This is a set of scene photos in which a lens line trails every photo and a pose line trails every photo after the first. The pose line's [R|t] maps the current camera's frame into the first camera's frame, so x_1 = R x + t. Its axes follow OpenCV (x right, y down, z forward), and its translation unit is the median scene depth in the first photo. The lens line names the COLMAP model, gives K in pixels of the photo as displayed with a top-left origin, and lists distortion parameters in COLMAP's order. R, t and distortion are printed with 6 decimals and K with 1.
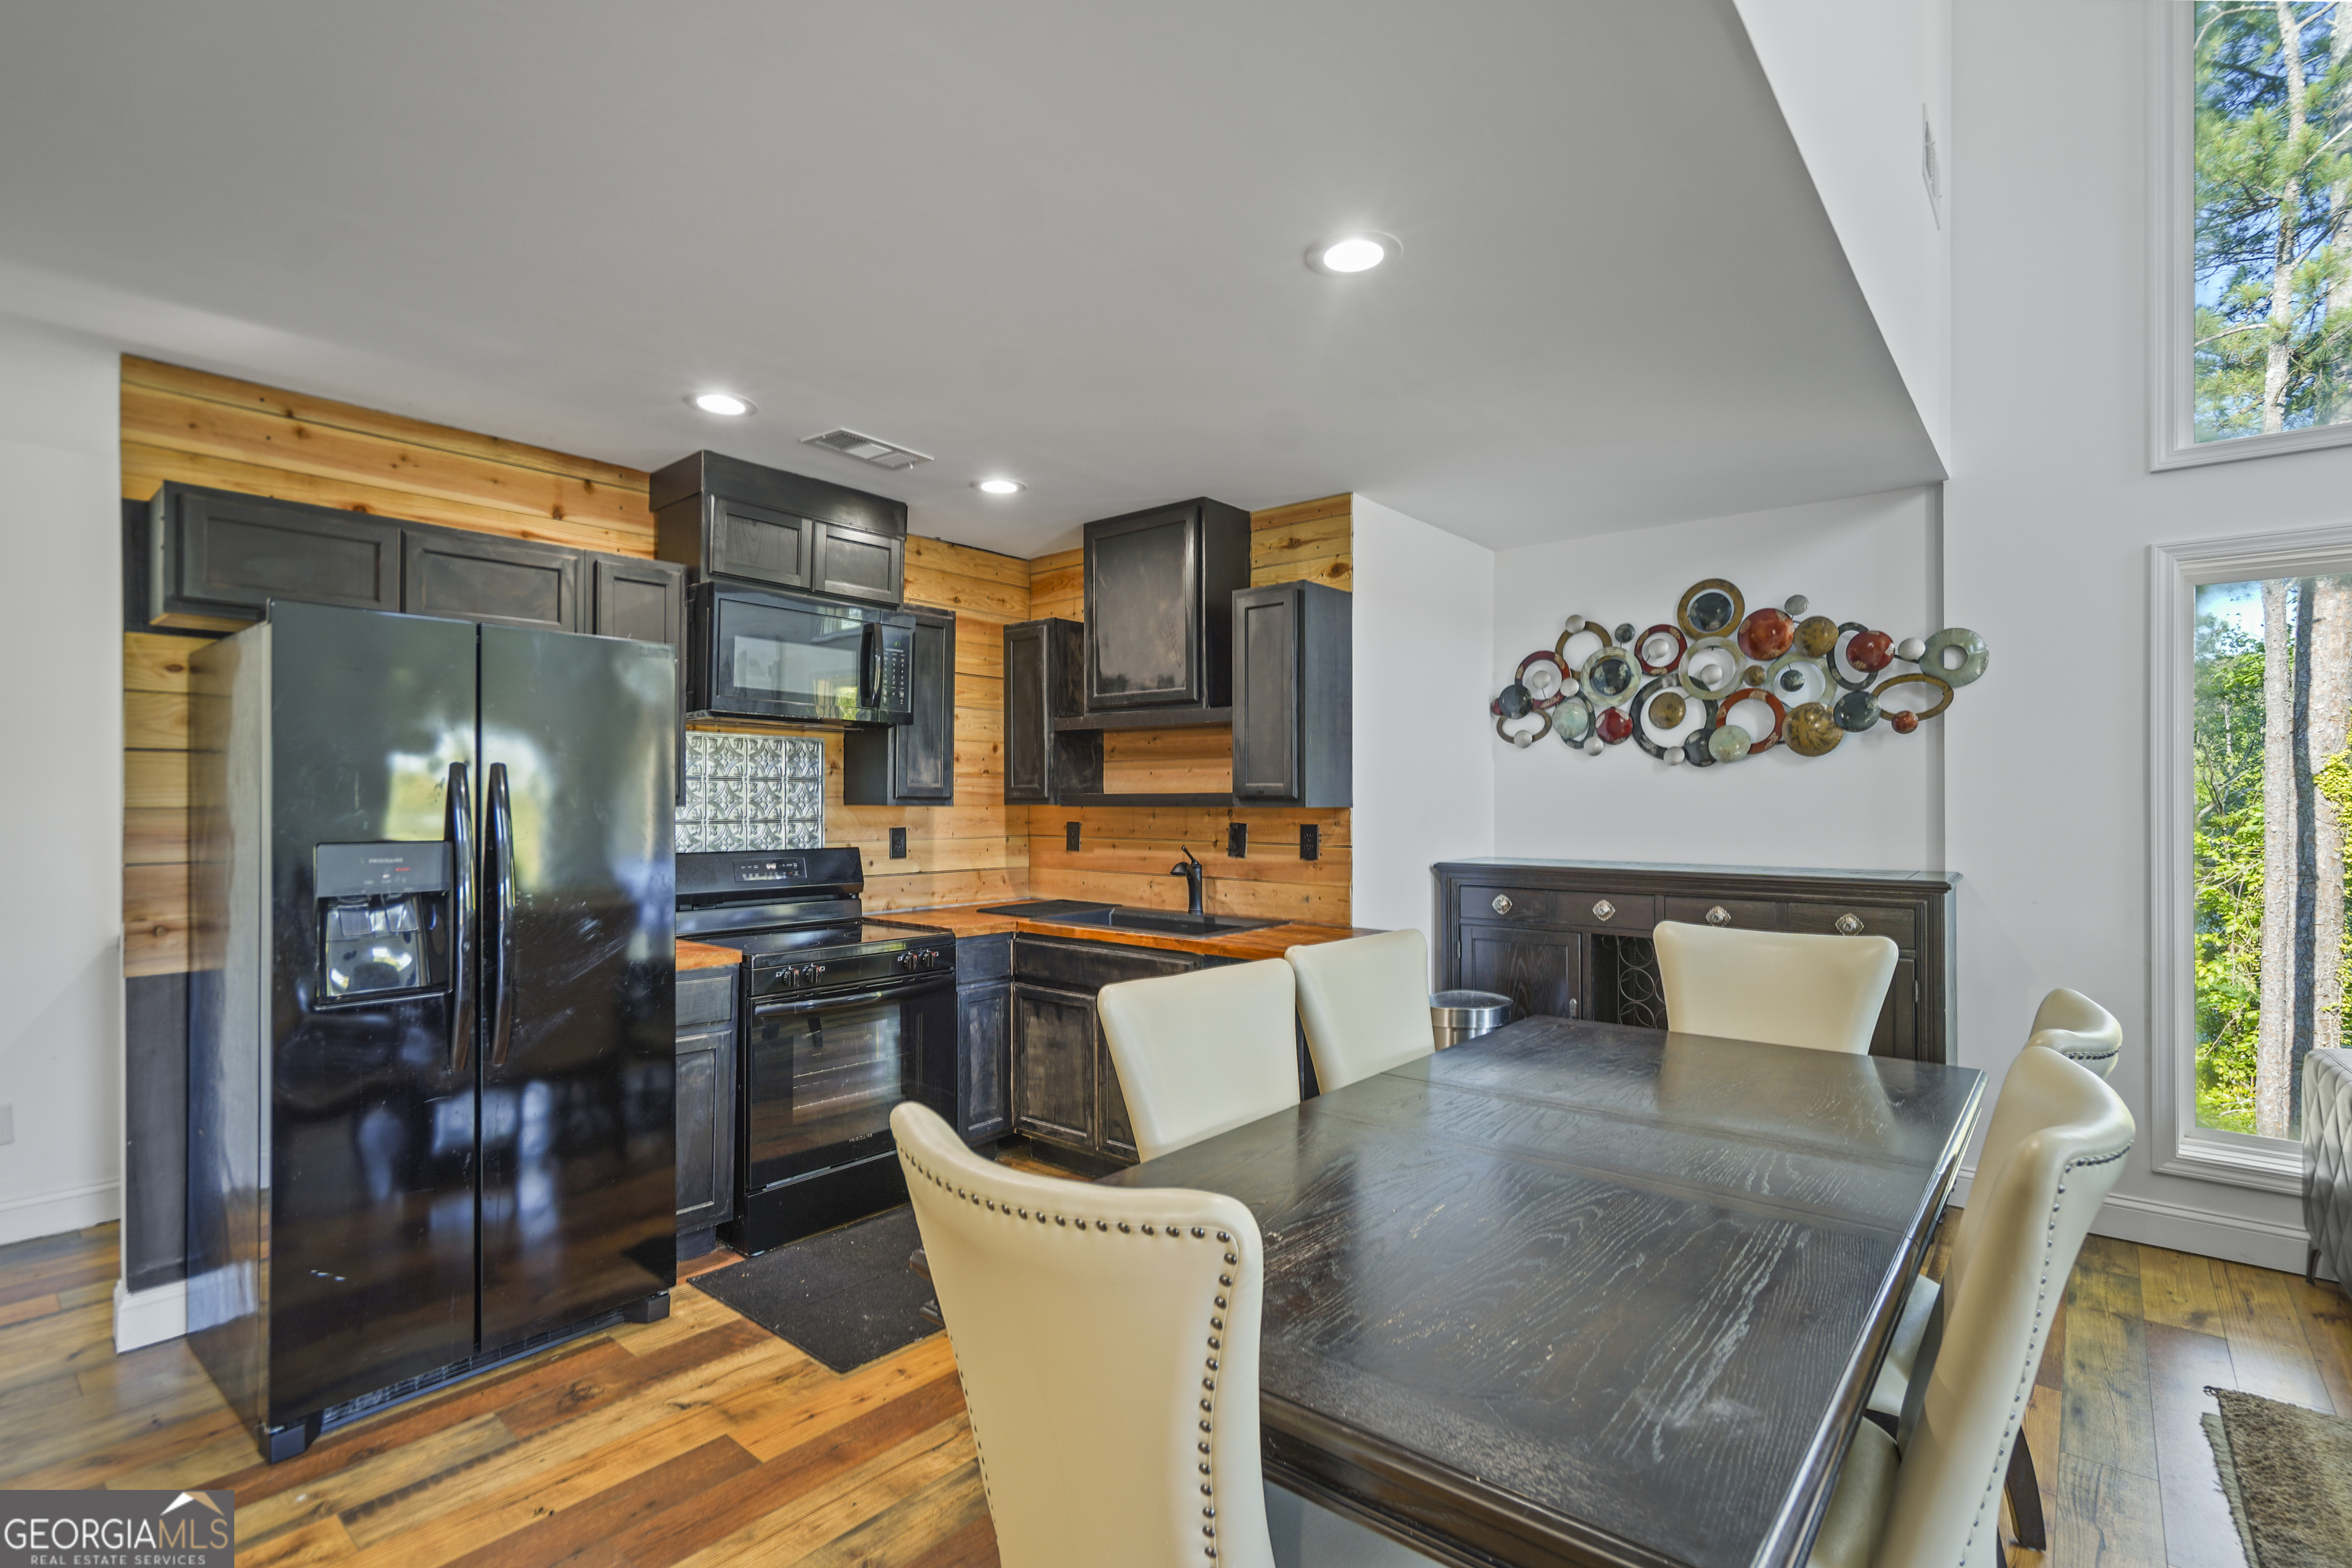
lens RADIAL K [[1090.6, 0, 1173.2], [0, 1090.6, 792.6], [0, 0, 1]] dist [-0.004564, 0.003026]
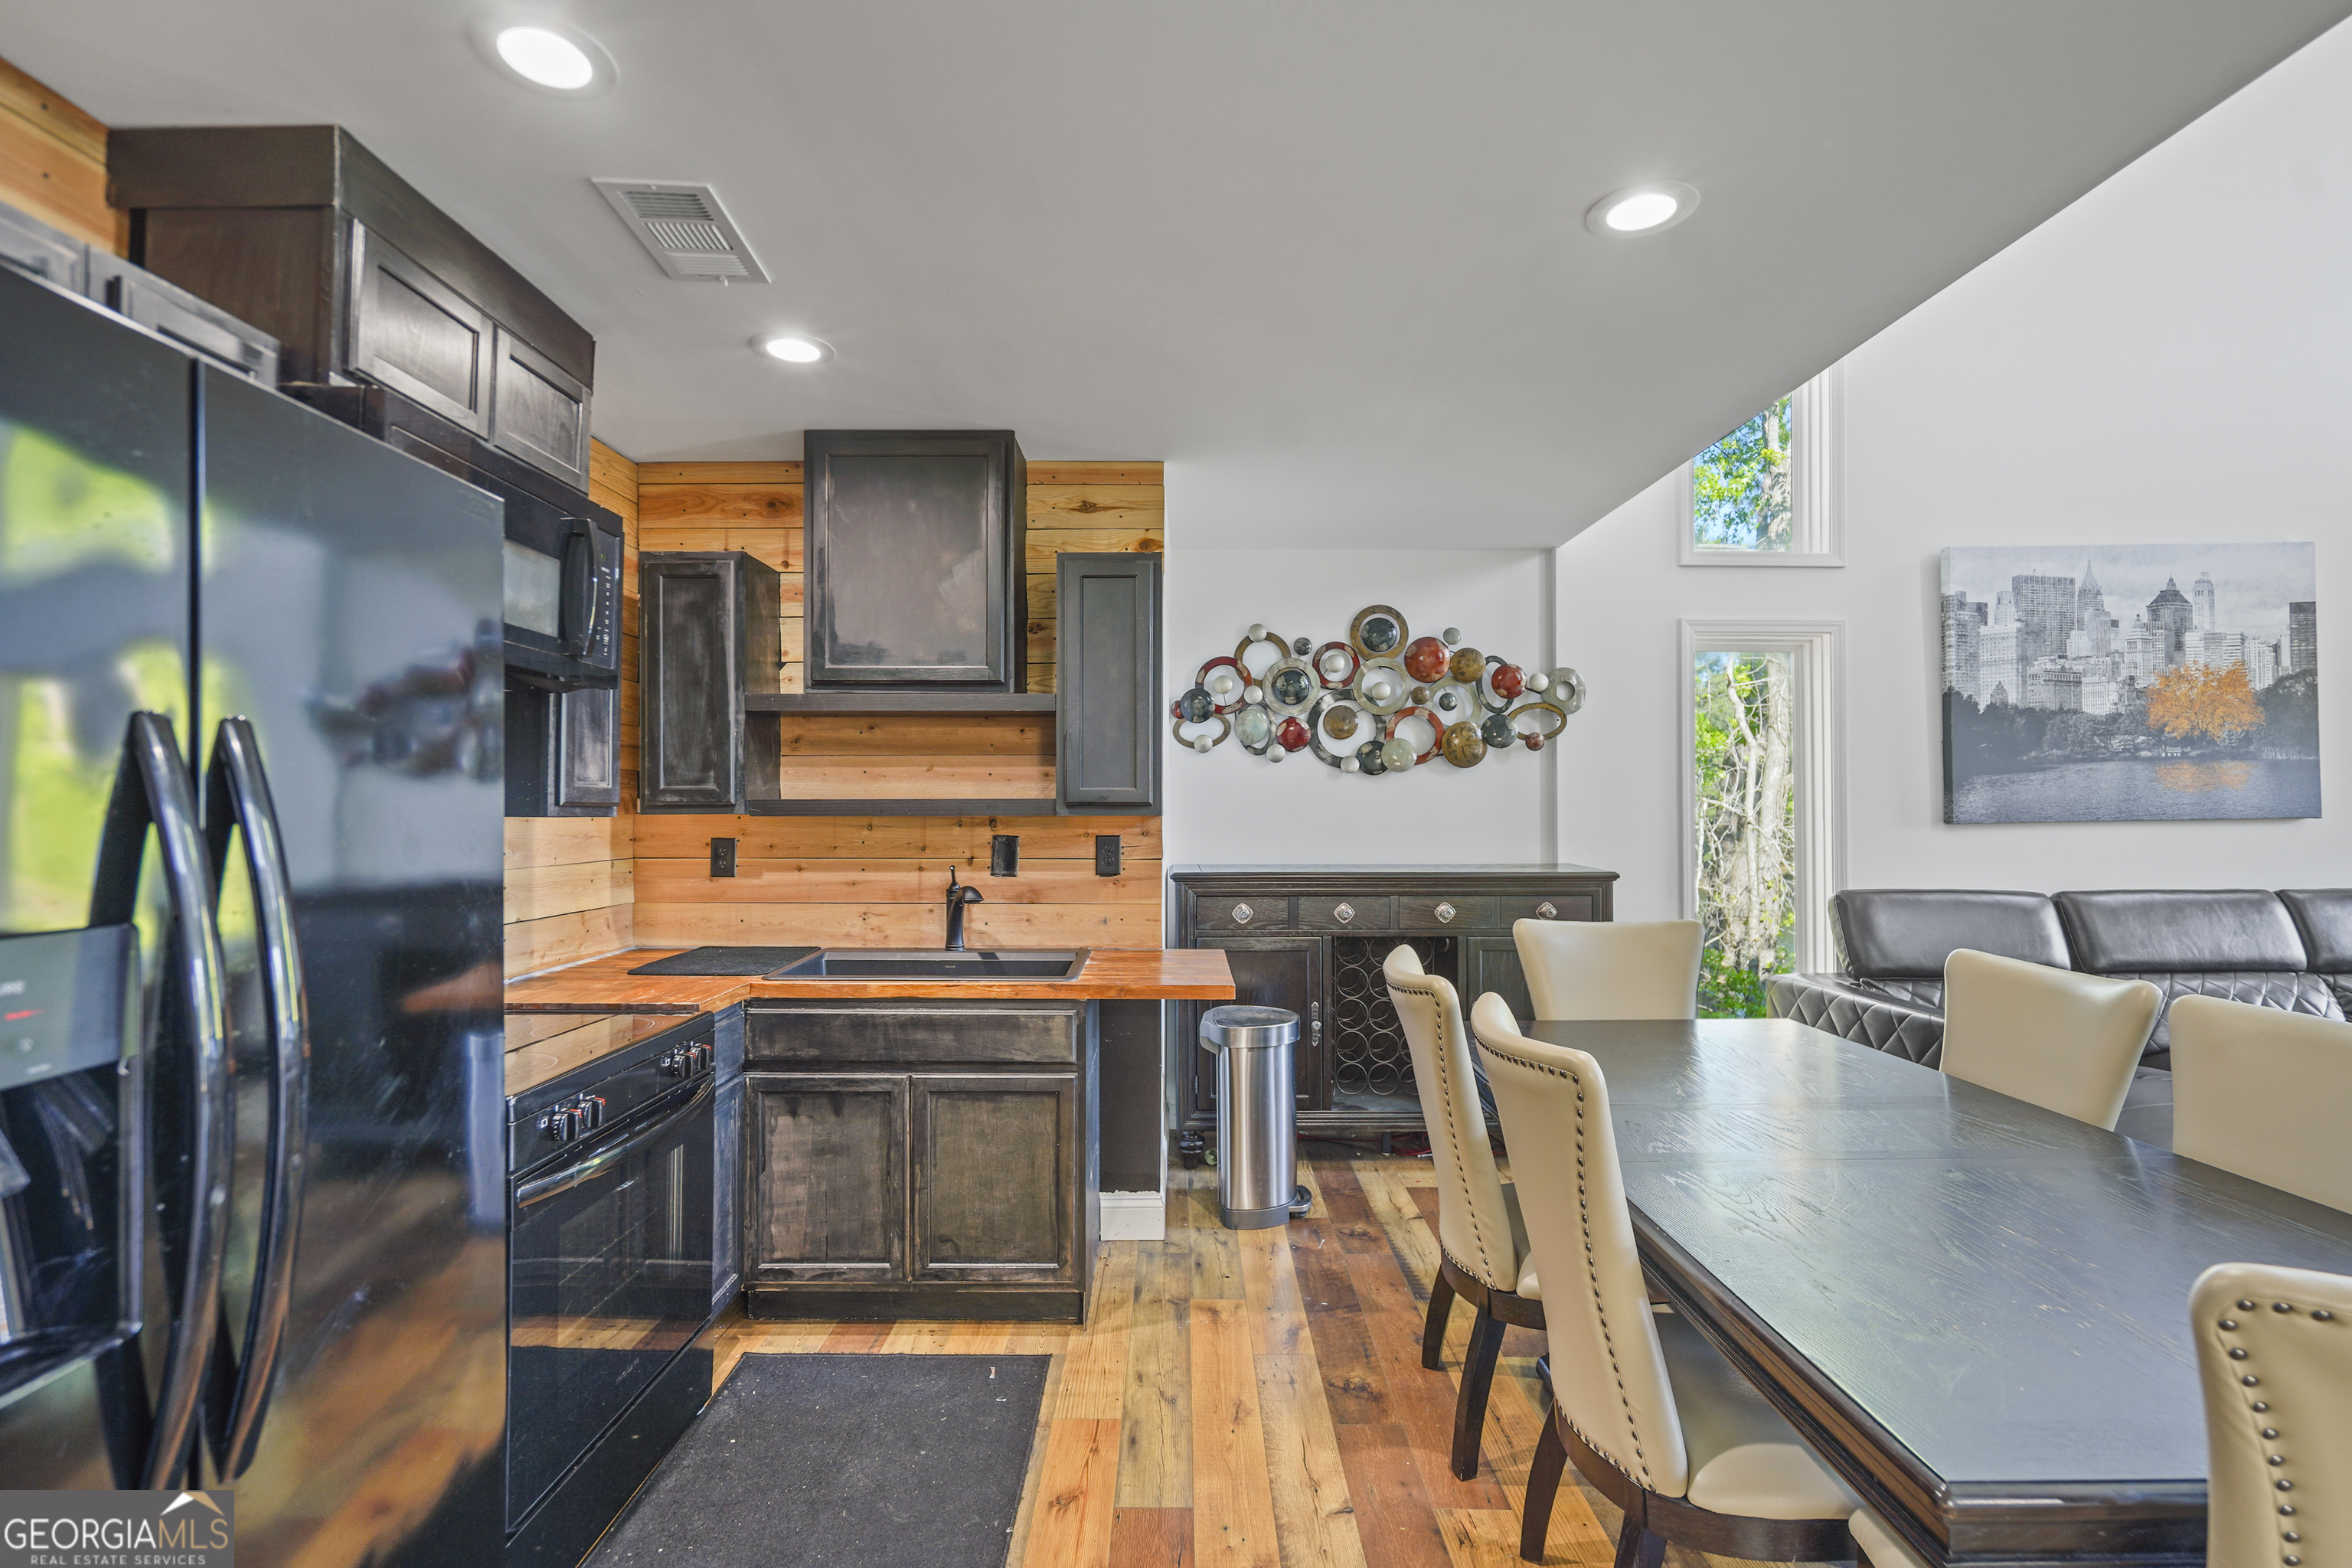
lens RADIAL K [[1090.6, 0, 1176.6], [0, 1090.6, 792.1], [0, 0, 1]] dist [-0.004564, 0.003026]
pose [[0.766638, 0.006891, 0.642043, -0.381274], [-0.004917, 0.999976, -0.004862, -0.000899], [-0.642061, 0.000570, 0.766653, 0.297005]]
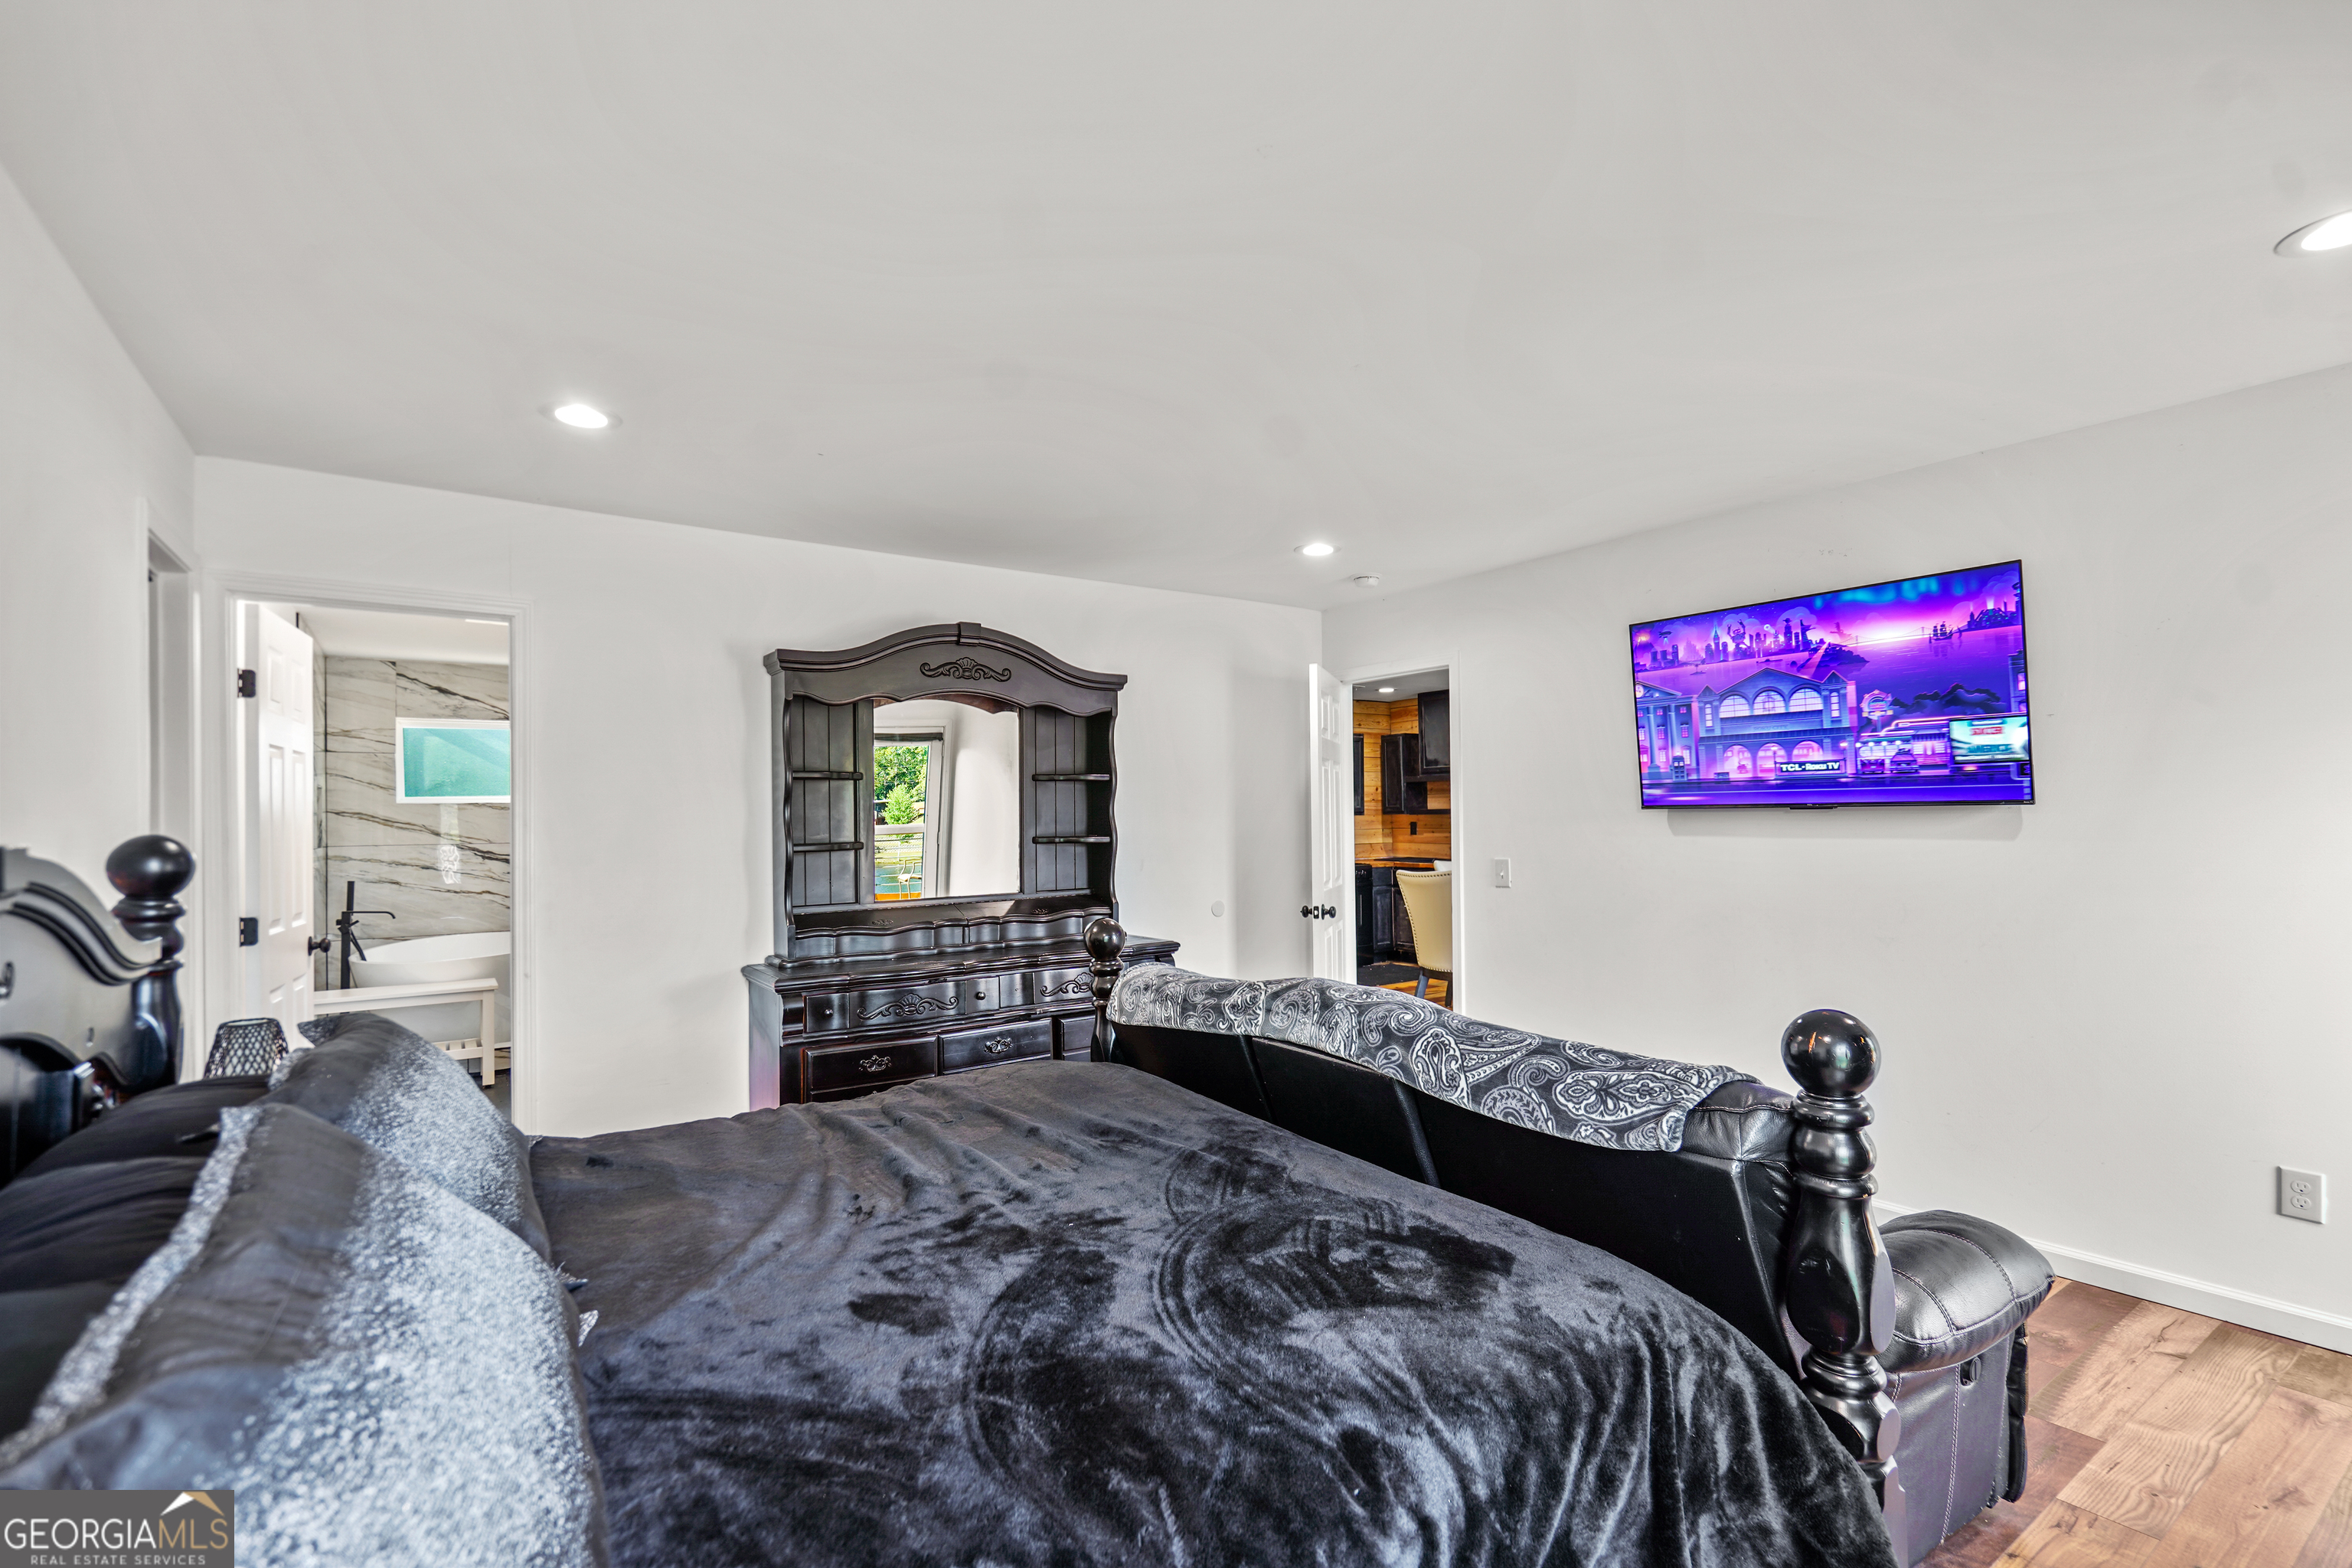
lens RADIAL K [[1090.6, 0, 1162.5], [0, 1090.6, 795.1], [0, 0, 1]] dist [-0.004564, 0.003026]
pose [[0.960522, -0.017705, -0.277641, 0.040007], [0.016809, 0.999843, -0.005607, -0.026870], [0.277696, 0.000719, 0.960669, -1.488033]]
